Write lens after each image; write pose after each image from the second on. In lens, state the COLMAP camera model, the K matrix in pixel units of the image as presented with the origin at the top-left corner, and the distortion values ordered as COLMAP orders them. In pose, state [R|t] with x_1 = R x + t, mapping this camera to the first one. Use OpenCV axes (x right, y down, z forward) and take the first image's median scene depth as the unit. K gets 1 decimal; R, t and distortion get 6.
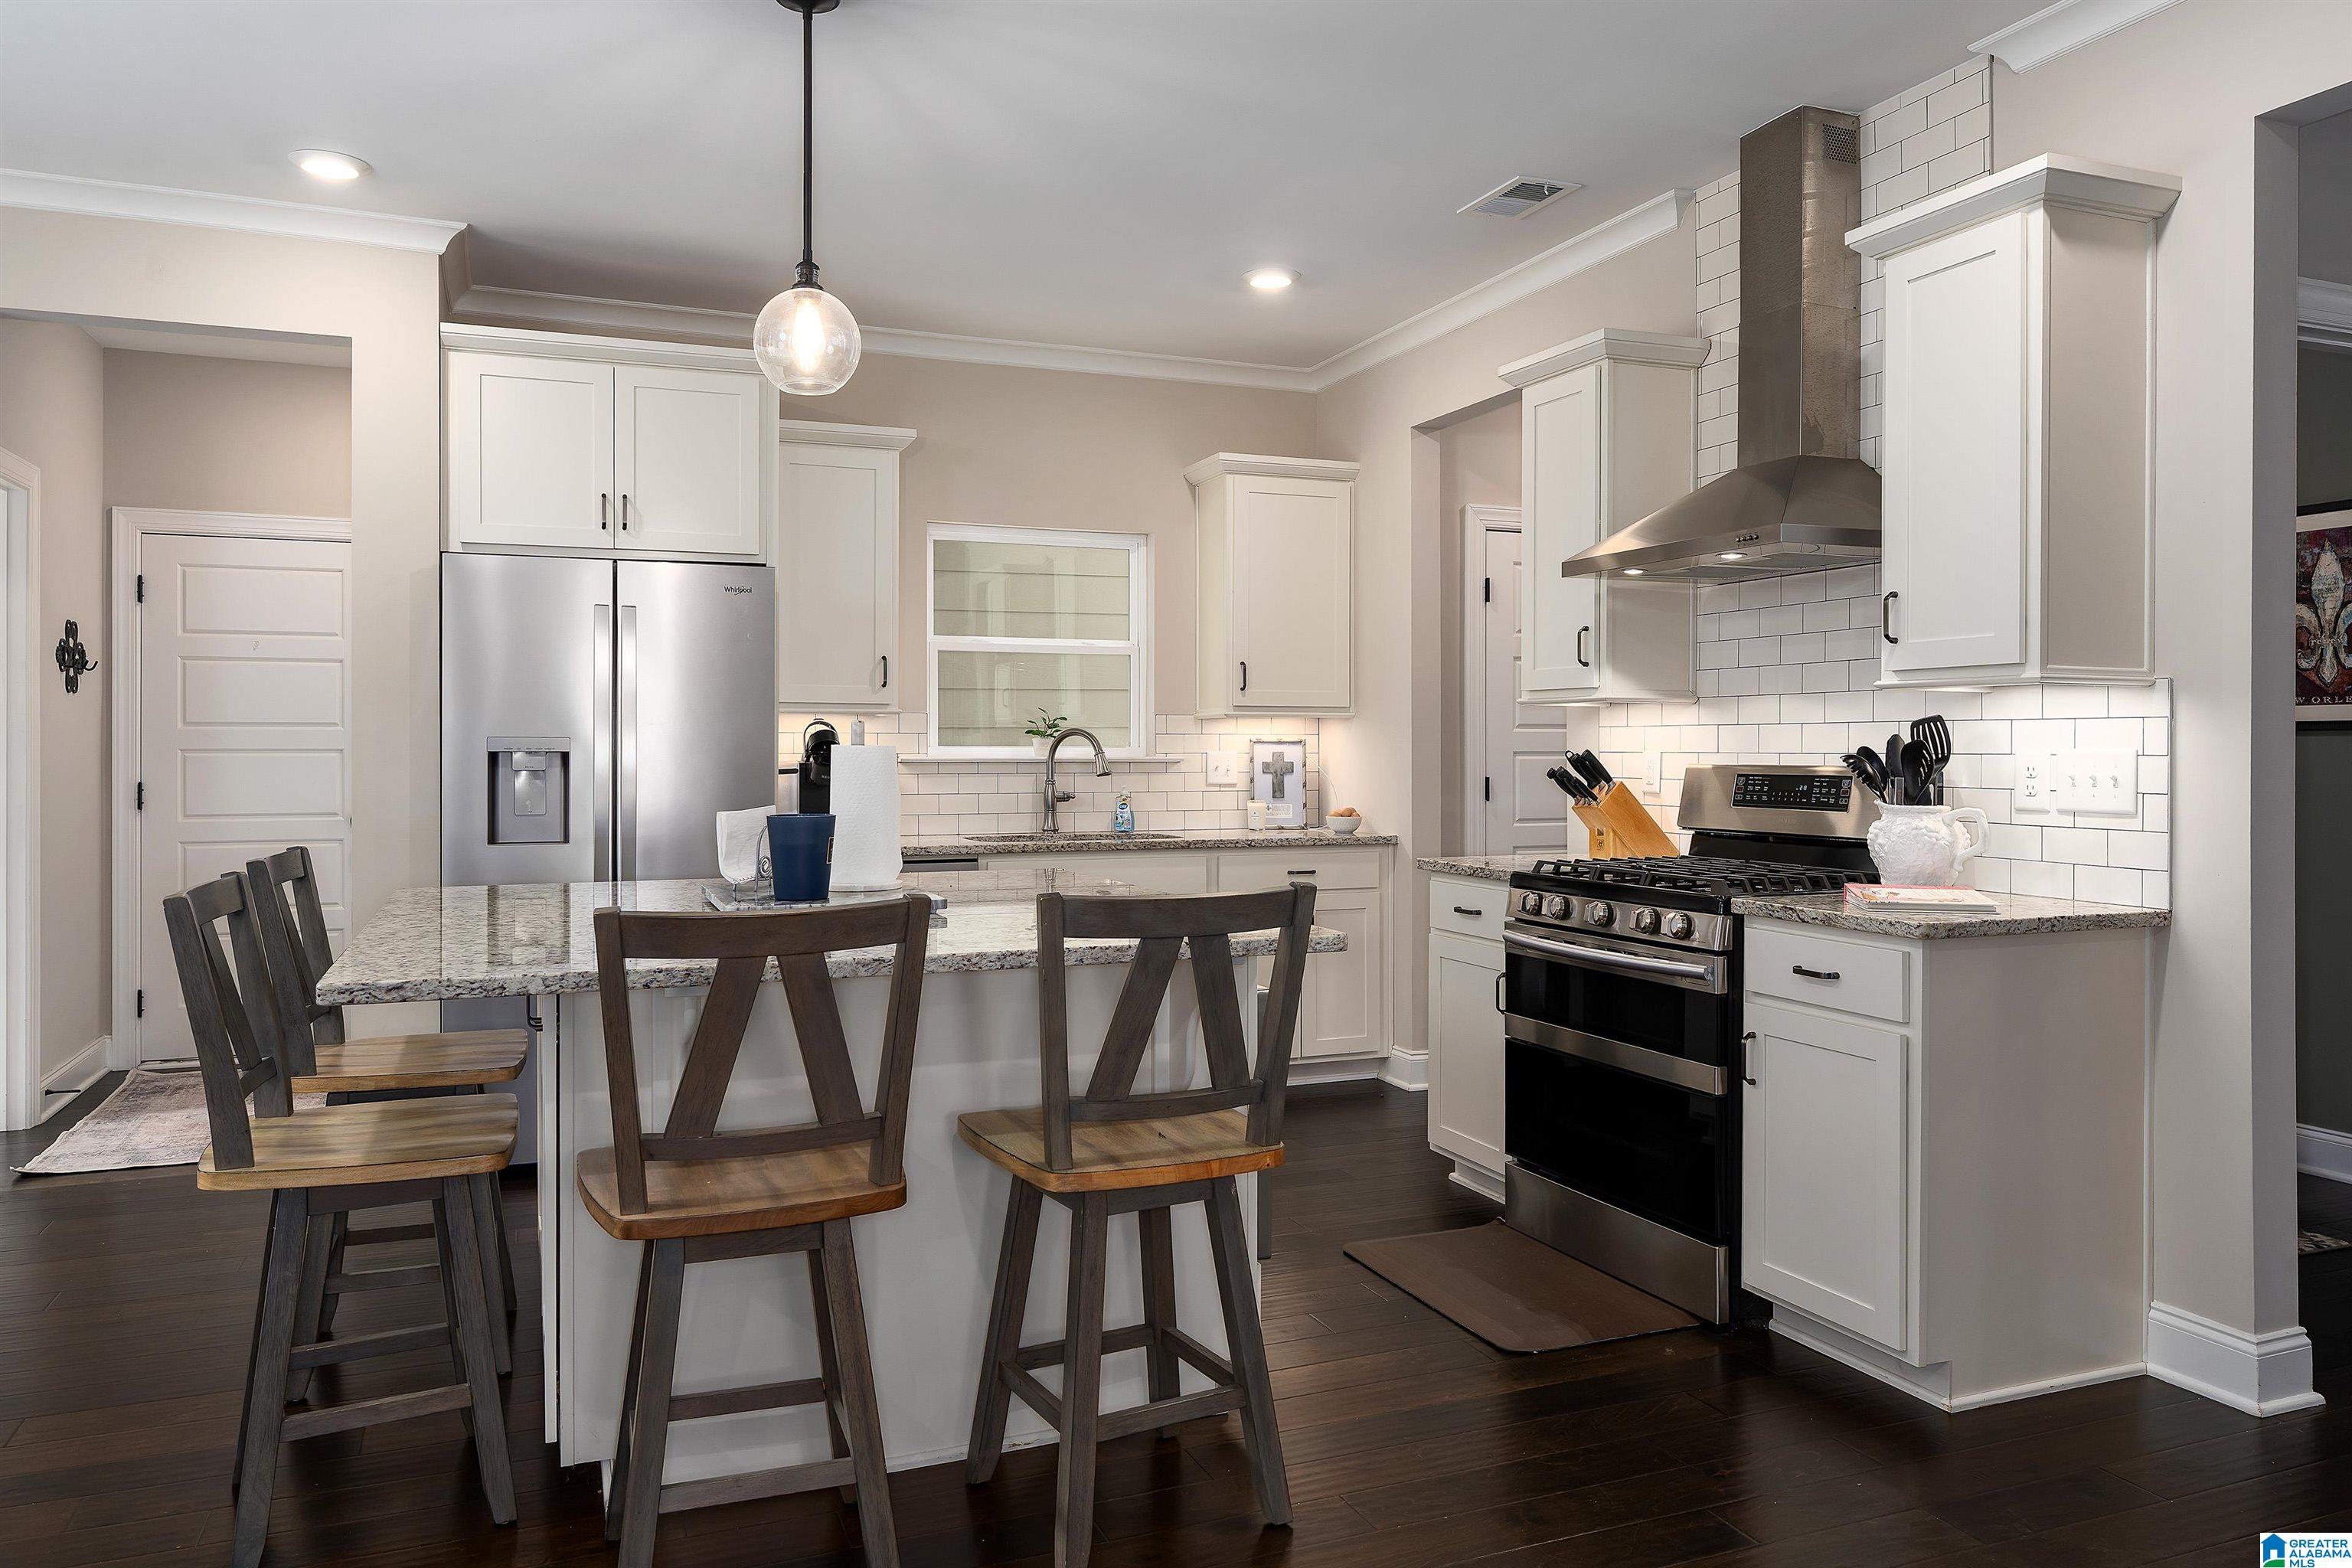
lens RADIAL K [[1562.5, 0, 1179.4], [0, 1562.5, 770.7], [0, 0, 1]] dist [-0.009639, 0.005980]
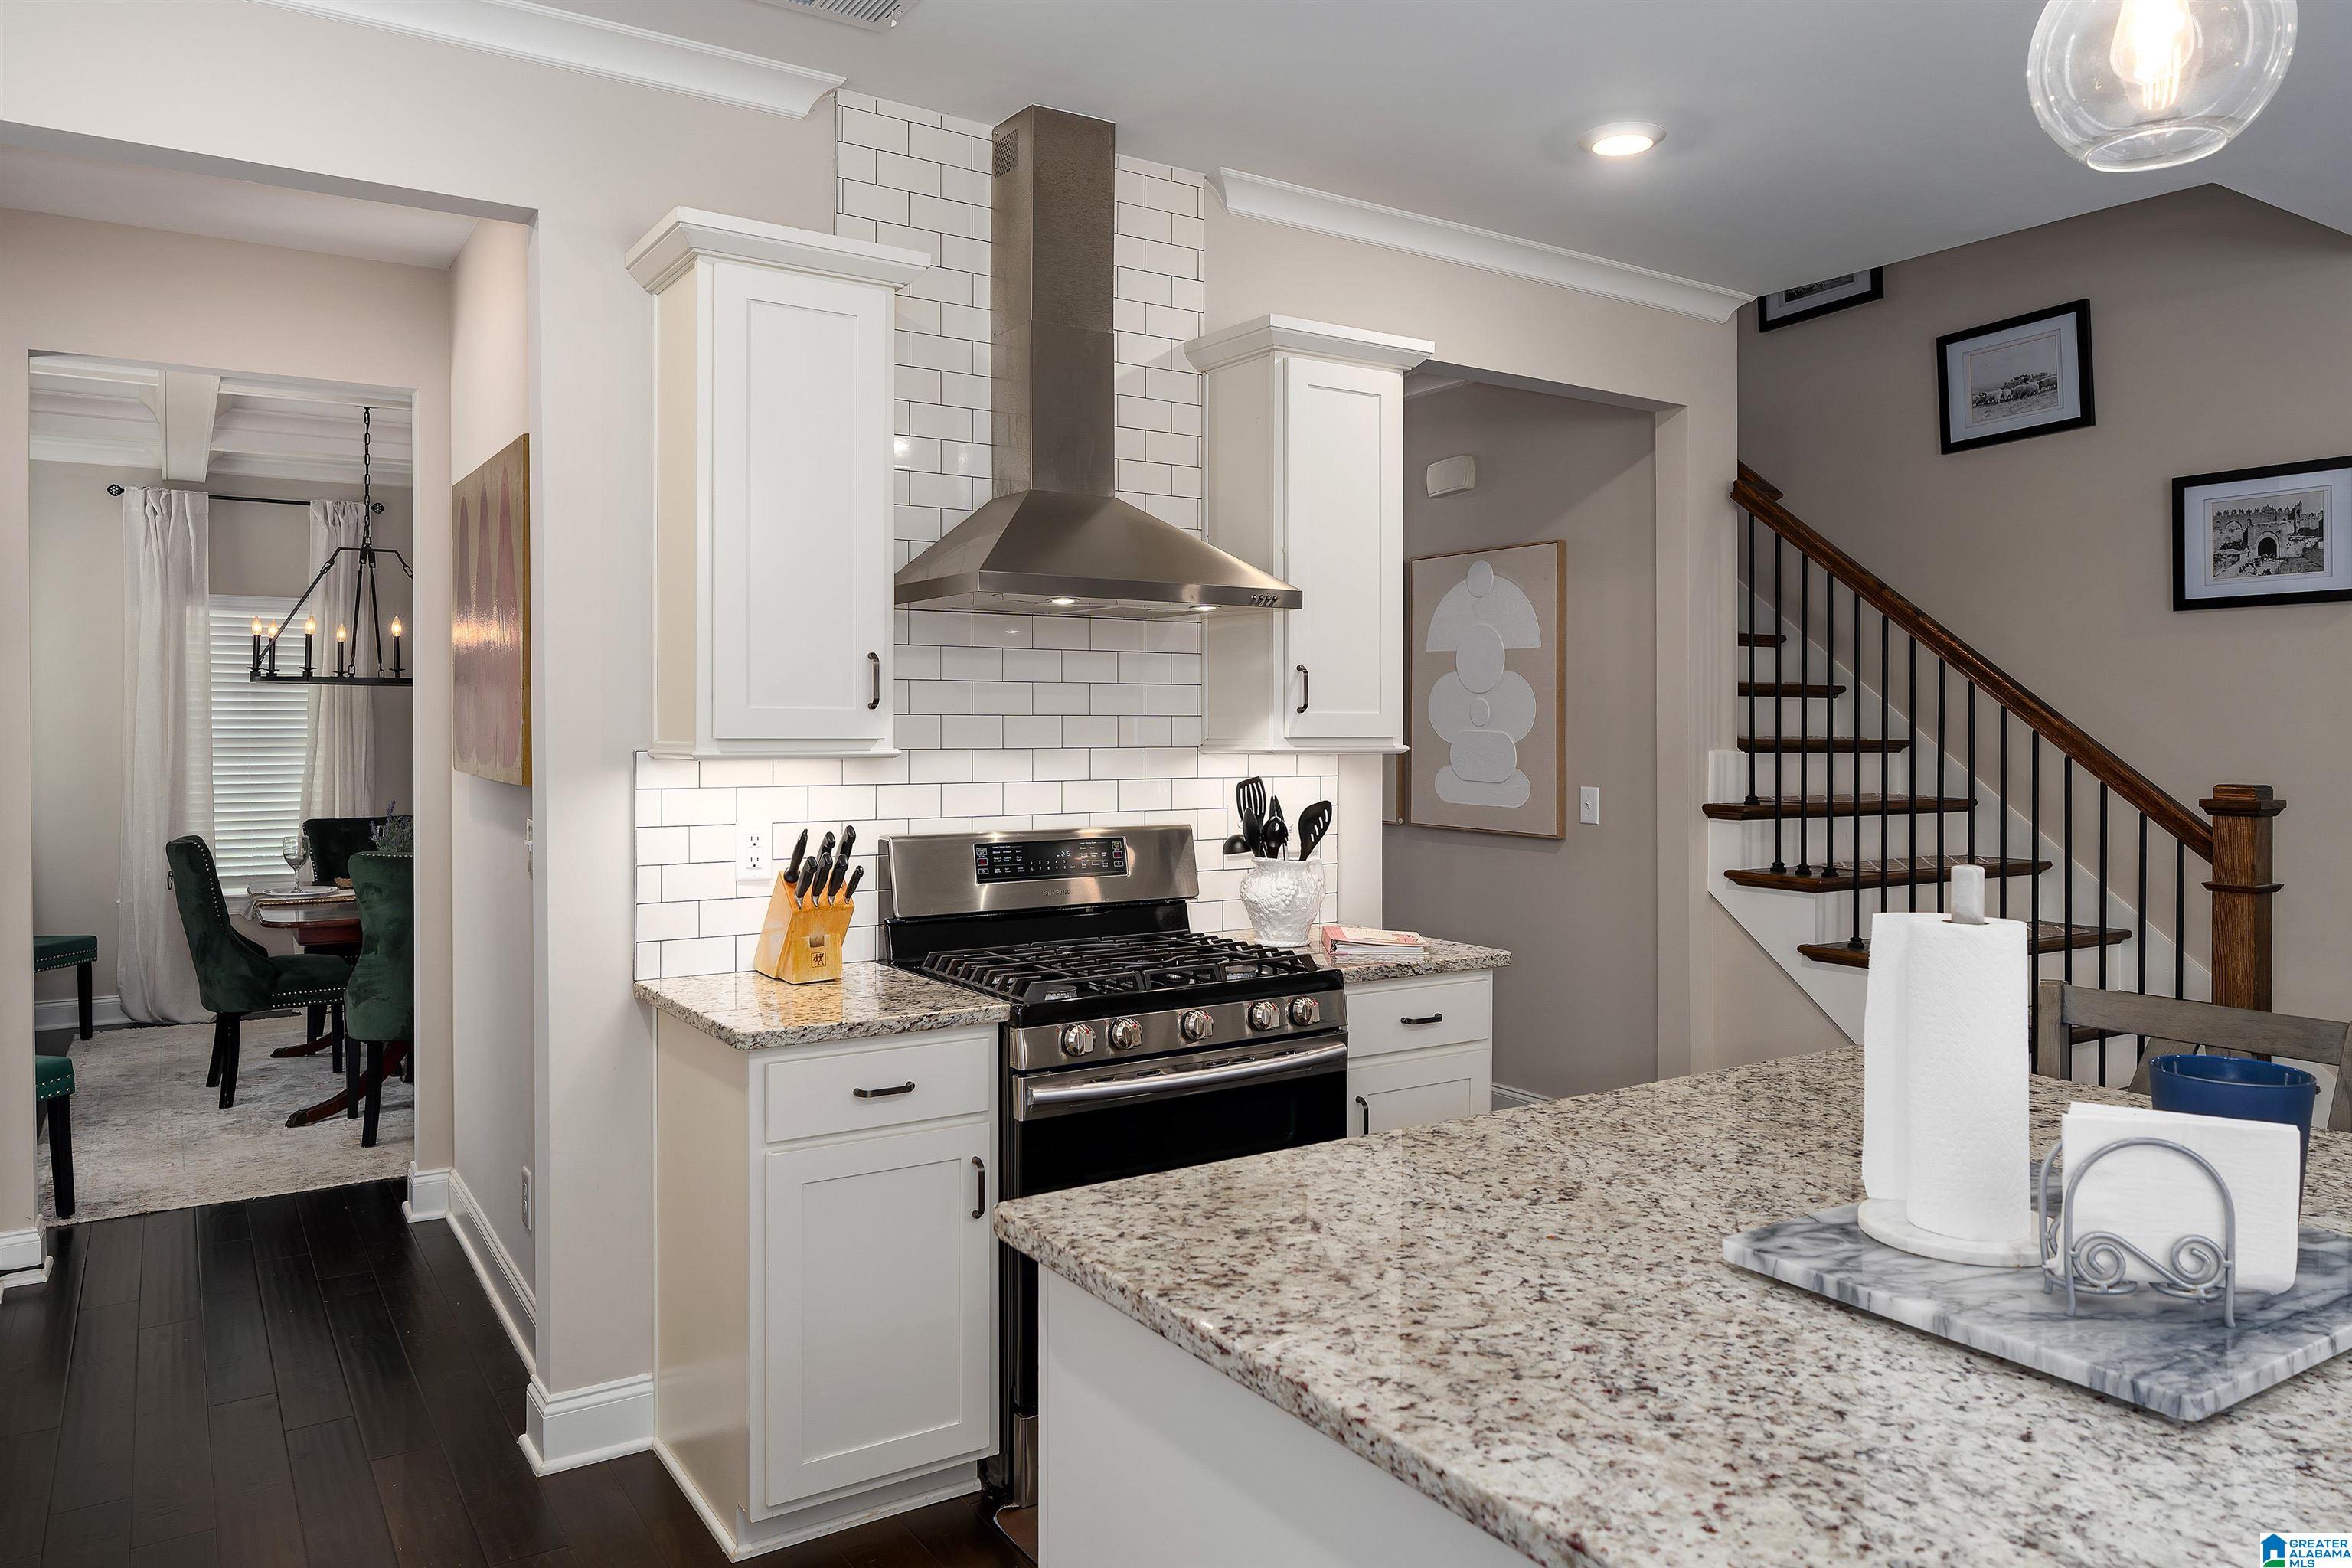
lens RADIAL K [[1562.5, 0, 1174.7], [0, 1562.5, 734.6], [0, 0, 1]] dist [-0.009639, 0.005980]
pose [[-0.181043, -0.006901, 0.983451, -0.361995], [0.013027, 0.999871, 0.009414, -0.047032], [-0.983389, 0.014516, -0.180930, 0.777826]]
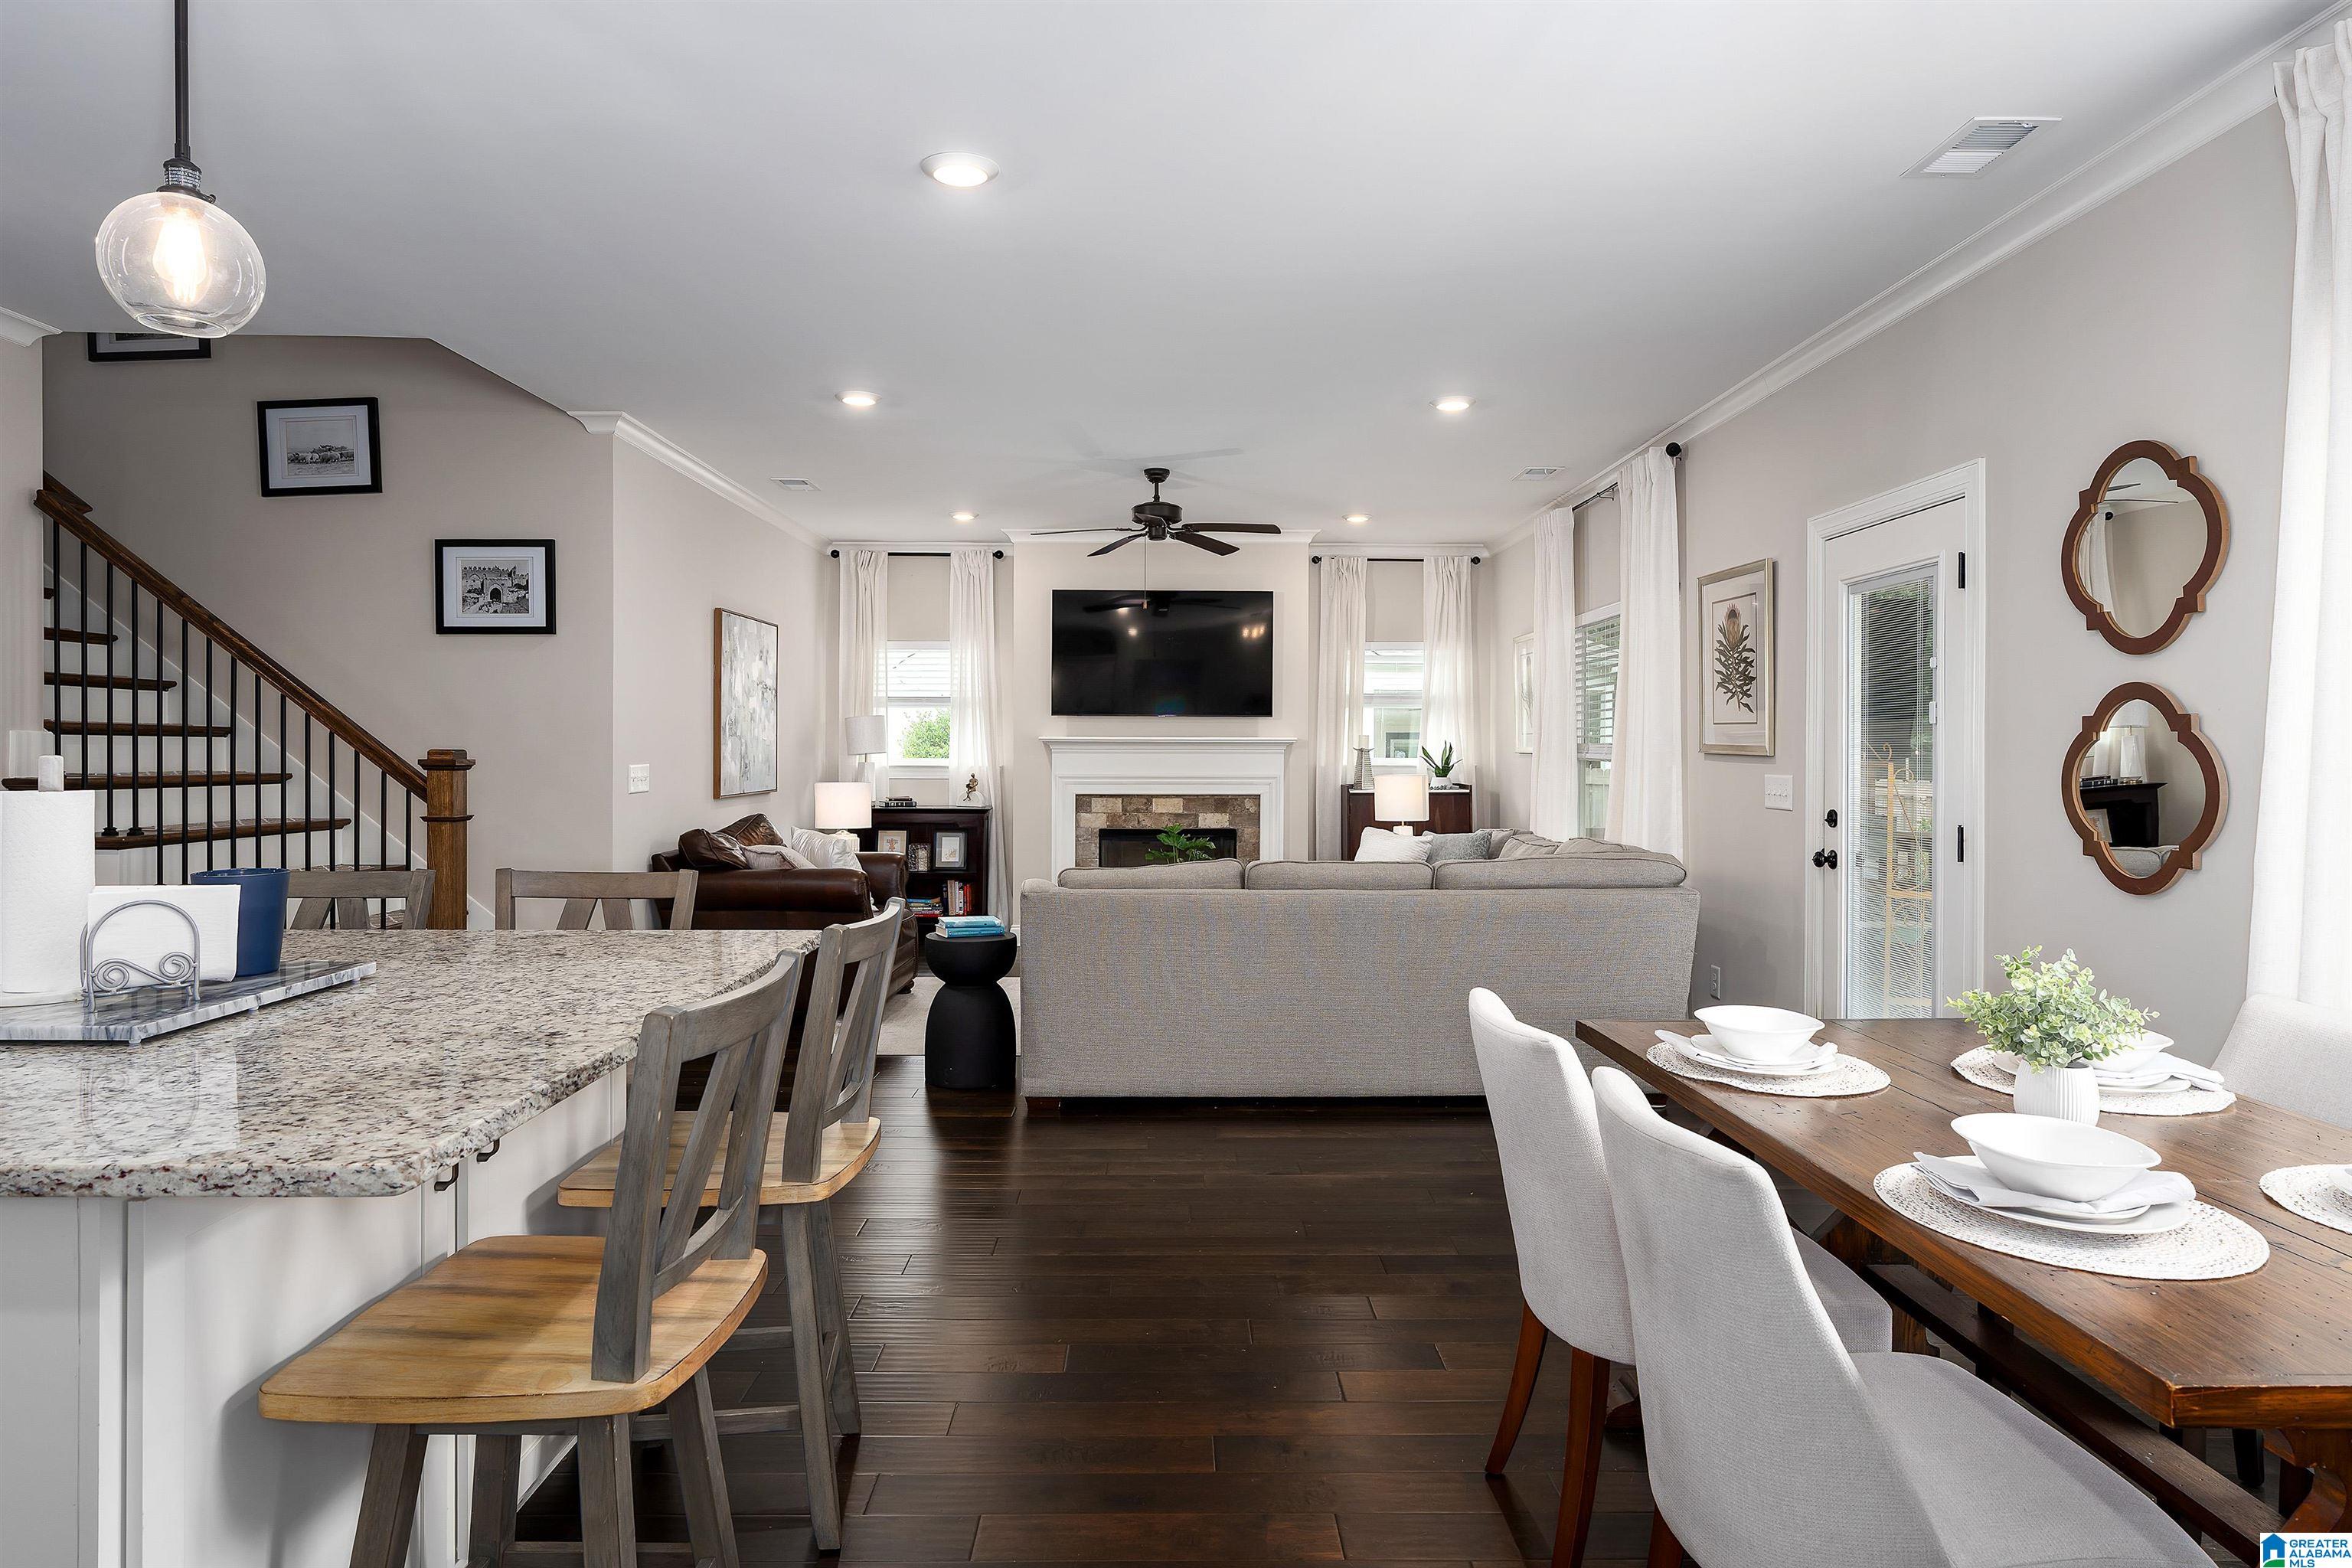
lens RADIAL K [[1310.2, 0, 1166.8], [0, 1310.2, 747.7], [0, 0, 1]] dist [0.003113, 0.001852]
pose [[-0.924625, -0.004623, 0.380851, -0.532984], [0.002075, 0.999850, 0.017176, -0.027450], [-0.380873, 0.016671, -0.924477, 0.805939]]
